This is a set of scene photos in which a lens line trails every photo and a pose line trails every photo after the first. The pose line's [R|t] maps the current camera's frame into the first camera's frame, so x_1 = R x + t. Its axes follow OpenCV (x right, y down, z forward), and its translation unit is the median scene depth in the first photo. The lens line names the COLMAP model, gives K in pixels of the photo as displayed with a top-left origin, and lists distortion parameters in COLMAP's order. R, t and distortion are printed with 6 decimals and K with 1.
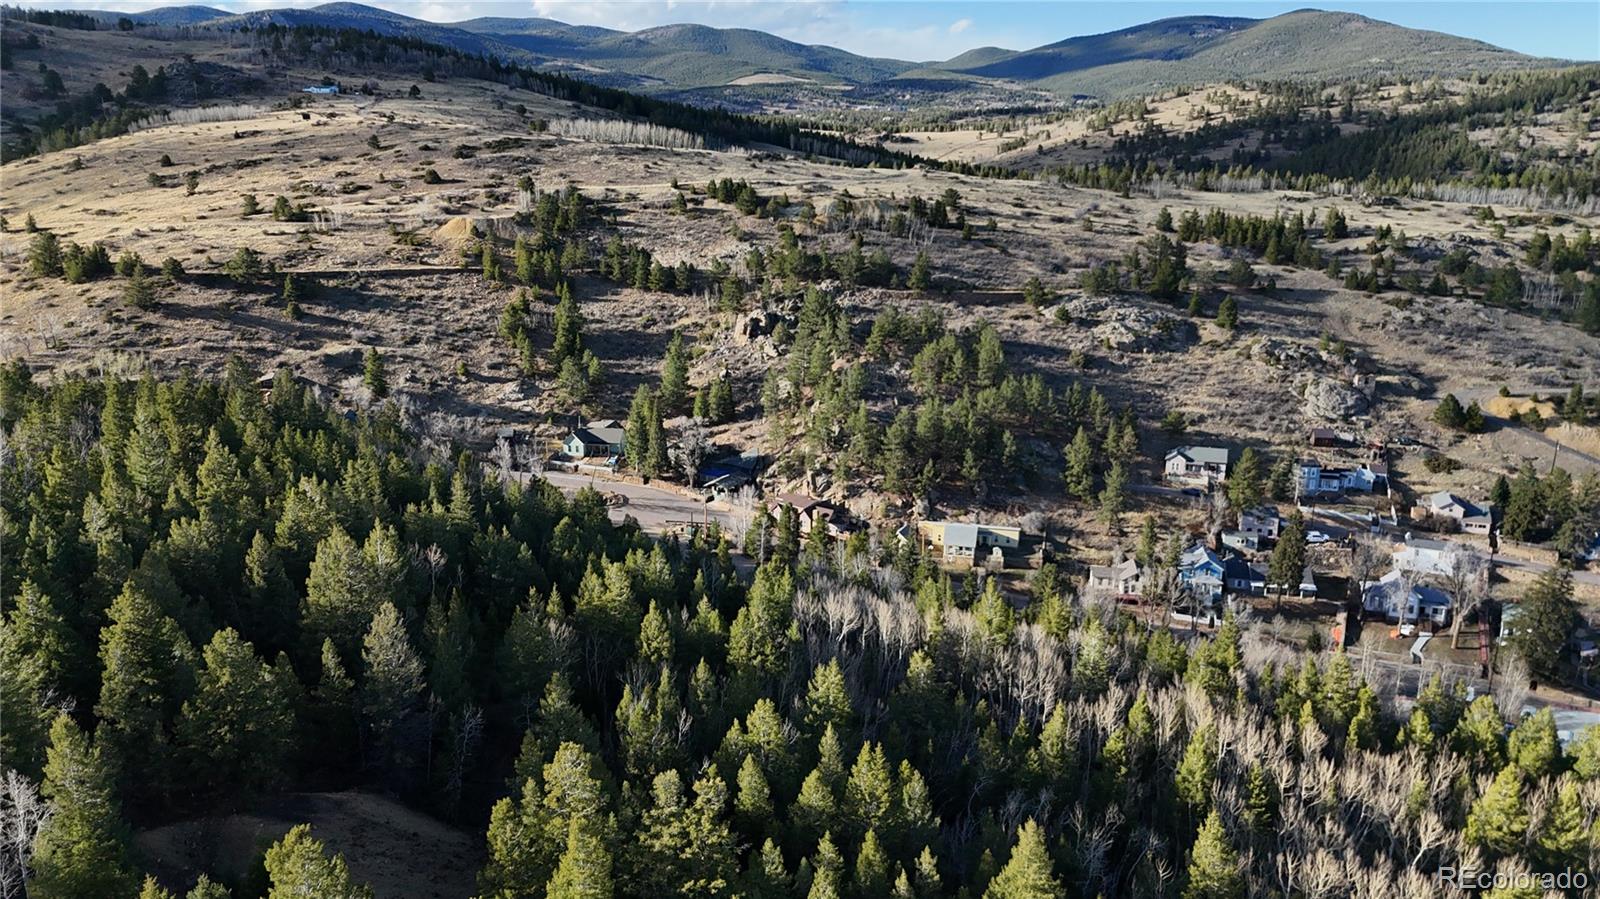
lens RADIAL K [[1172.1, 0, 800.6], [0, 1172.1, 446.5], [0, 0, 1]] dist [0.078465, -0.074266]
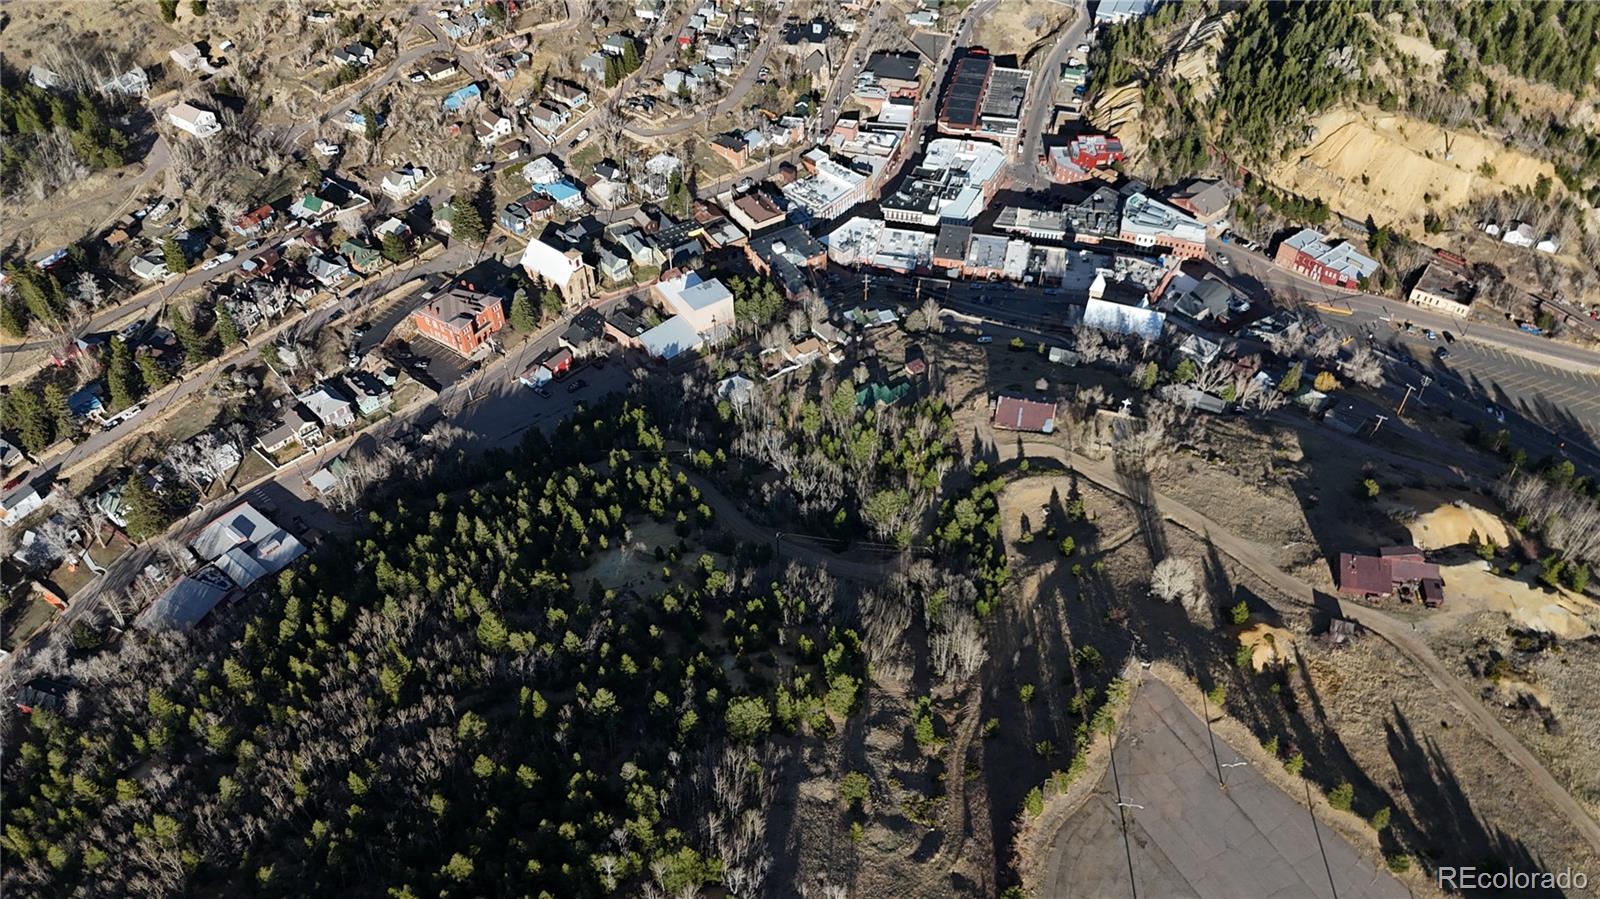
lens RADIAL K [[1172.1, 0, 800.6], [0, 1172.1, 446.5], [0, 0, 1]] dist [0.078465, -0.074266]
pose [[0.096597, -0.694710, 0.712774, -0.243872], [0.266321, 0.708052, 0.654015, -0.458843], [-0.959032, 0.126651, 0.253412, -0.170623]]
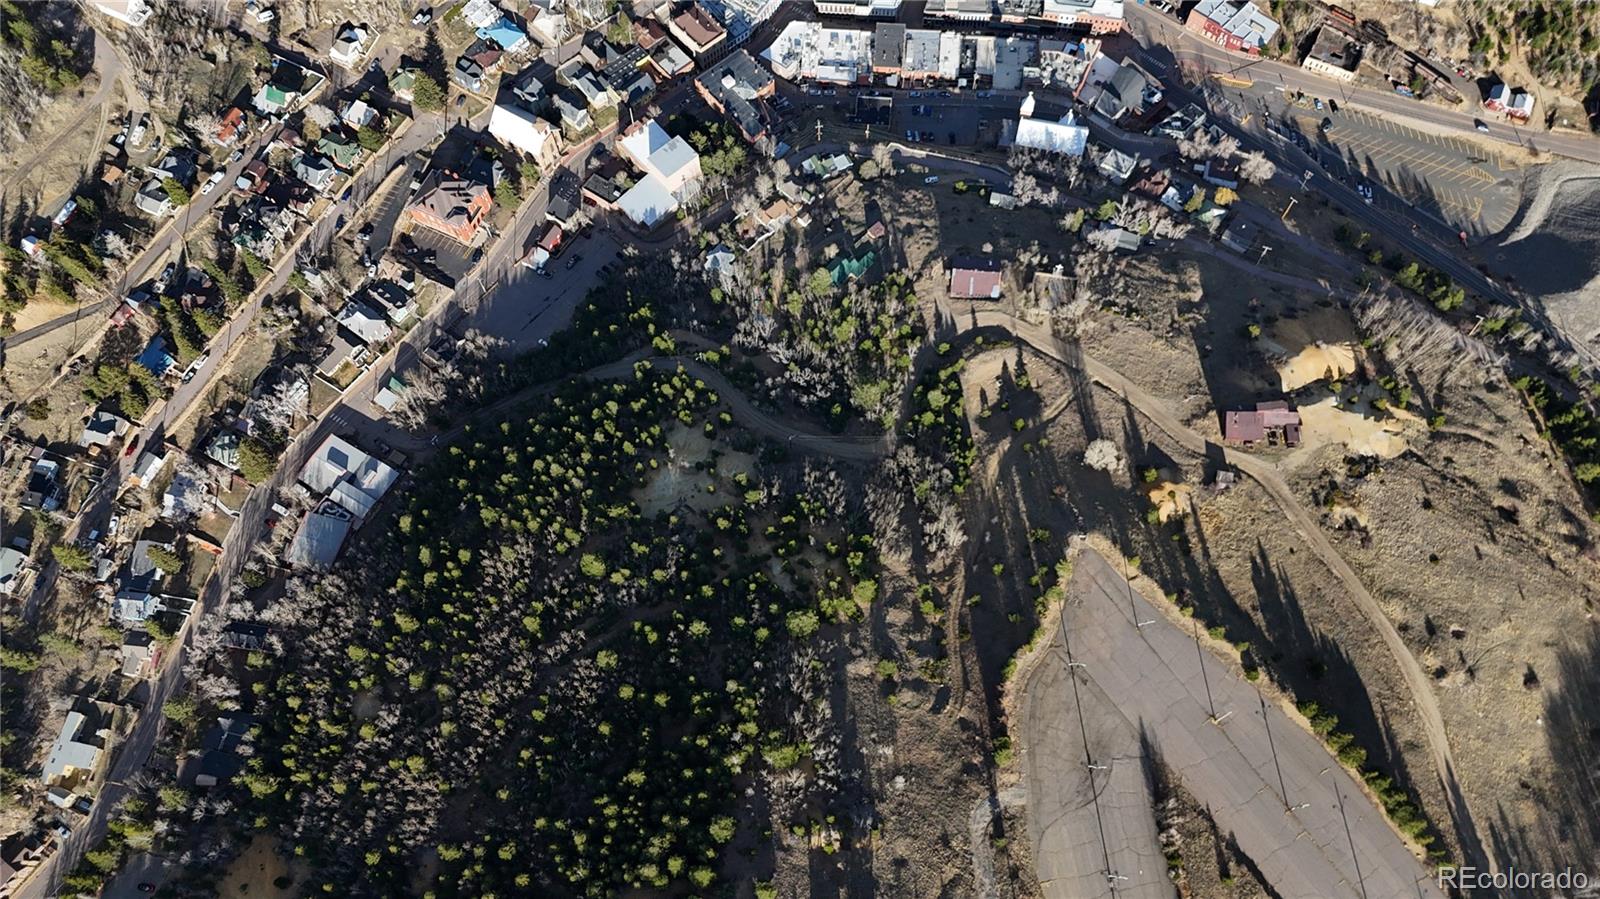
lens RADIAL K [[1169.6, 0, 800.0], [0, 1169.6, 449.5], [0, 0, 1]] dist [0.083048, -0.080666]
pose [[-0.041591, -0.918021, 0.394345, -0.099613], [0.277560, 0.368535, 0.887211, -0.828124], [-0.959808, 0.146355, 0.239478, -0.193882]]
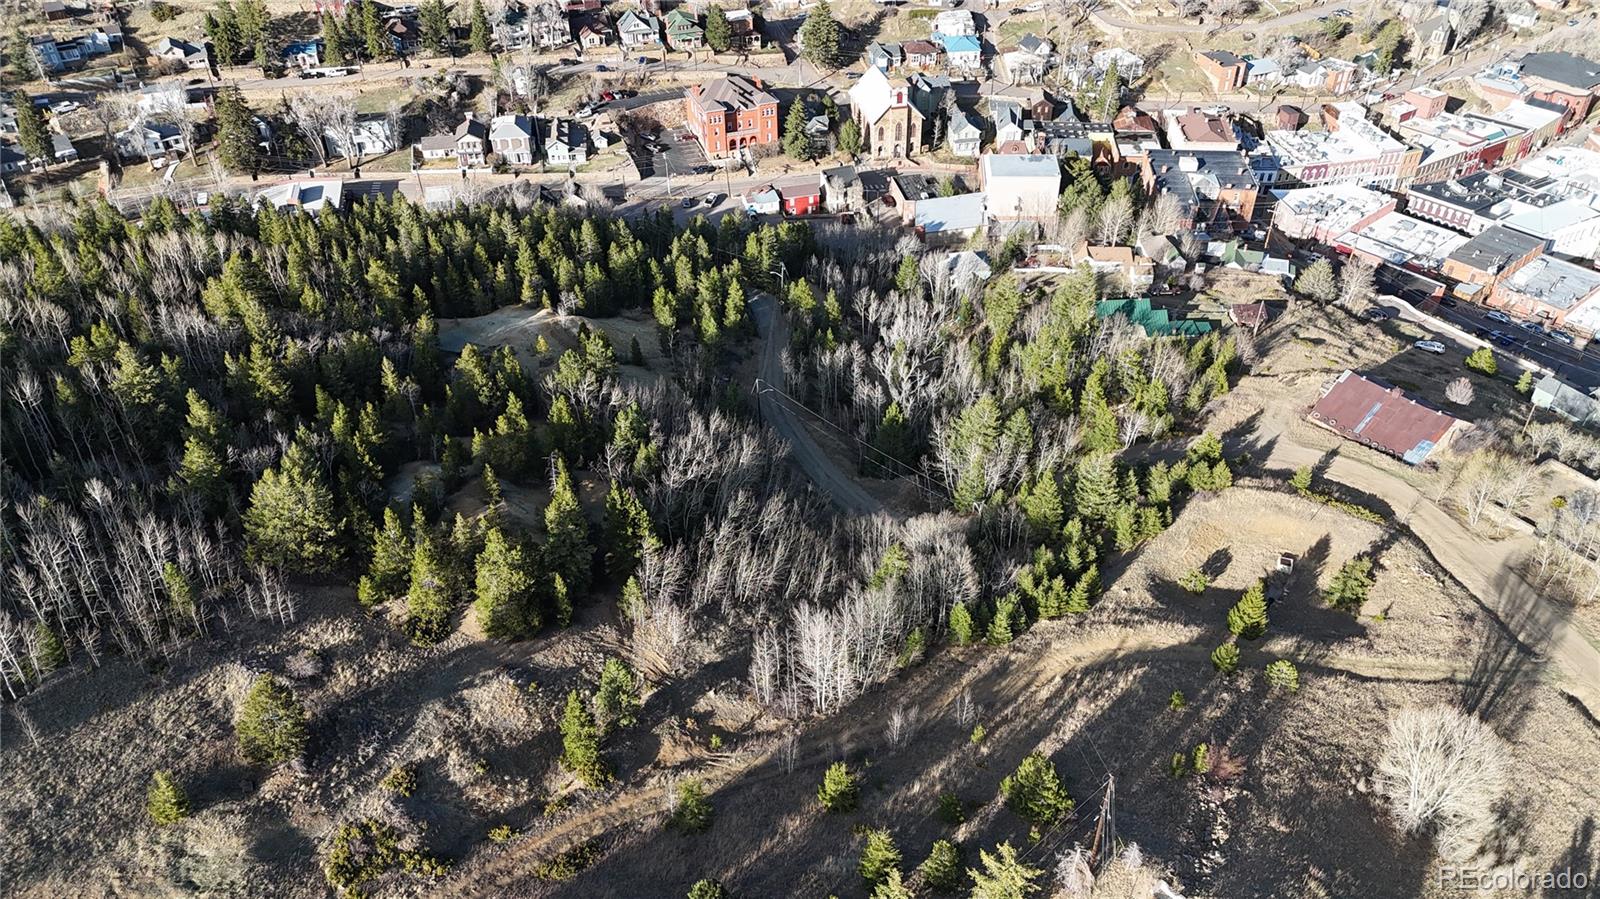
lens RADIAL K [[1172.1, 0, 800.6], [0, 1172.1, 446.5], [0, 0, 1]] dist [0.078465, -0.074266]
pose [[0.682936, -0.445129, 0.579188, 0.073004], [0.200135, 0.876568, 0.437692, -0.000544], [-0.702527, -0.183000, 0.687726, -0.279141]]
